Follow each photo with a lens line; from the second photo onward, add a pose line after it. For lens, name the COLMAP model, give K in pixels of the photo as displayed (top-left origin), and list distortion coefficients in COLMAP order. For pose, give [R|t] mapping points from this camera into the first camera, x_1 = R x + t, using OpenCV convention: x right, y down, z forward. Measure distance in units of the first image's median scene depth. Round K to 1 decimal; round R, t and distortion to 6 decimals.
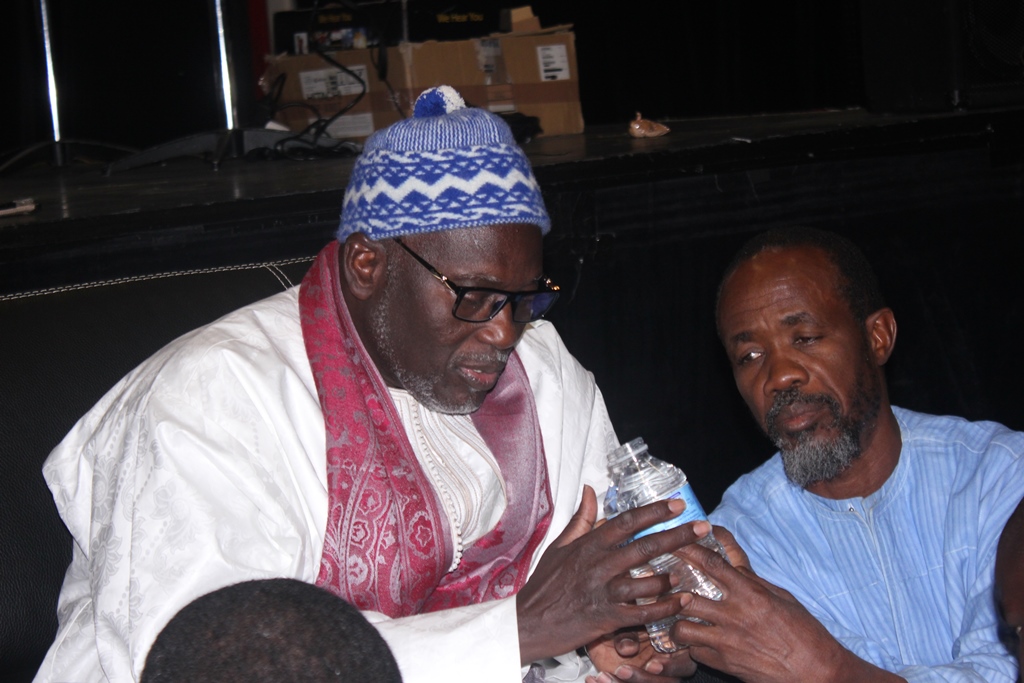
lens RADIAL K [[2475.2, 0, 514.3], [0, 2475.2, 342.3], [0, 0, 1]] dist [0.074153, 0.000000]
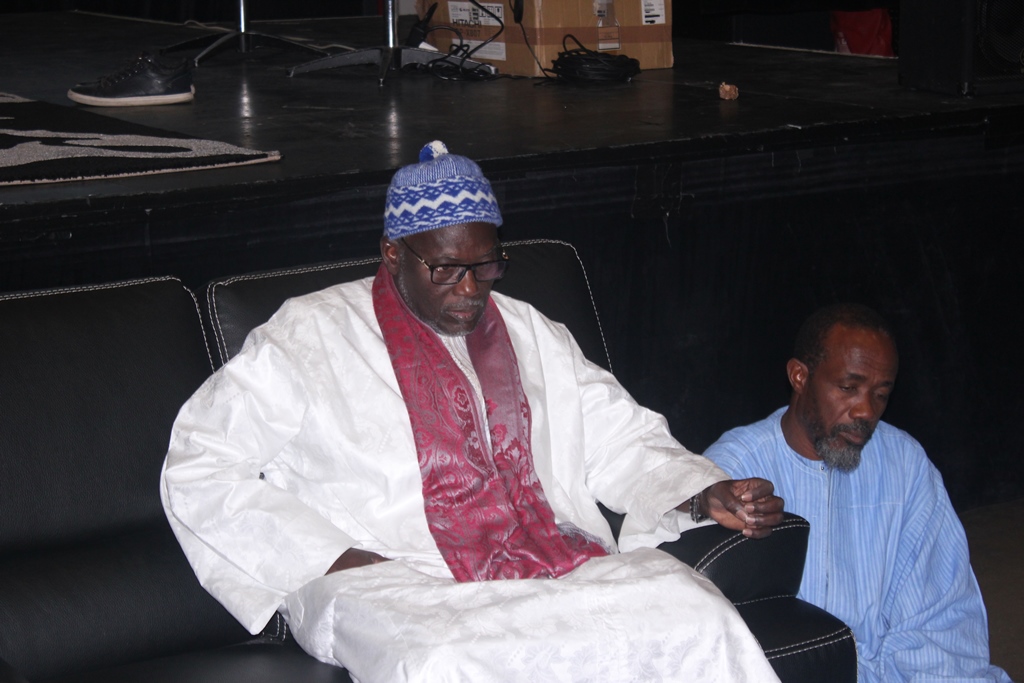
lens RADIAL K [[2475.2, 0, 508.8], [0, 2475.2, 331.5], [0, 0, 1]] dist [0.074153, 0.000000]
pose [[0.996918, 0.076086, -0.019137, -0.020553], [-0.074070, 0.993171, 0.090137, -0.060438], [0.025865, -0.088442, 0.995746, -0.255264]]
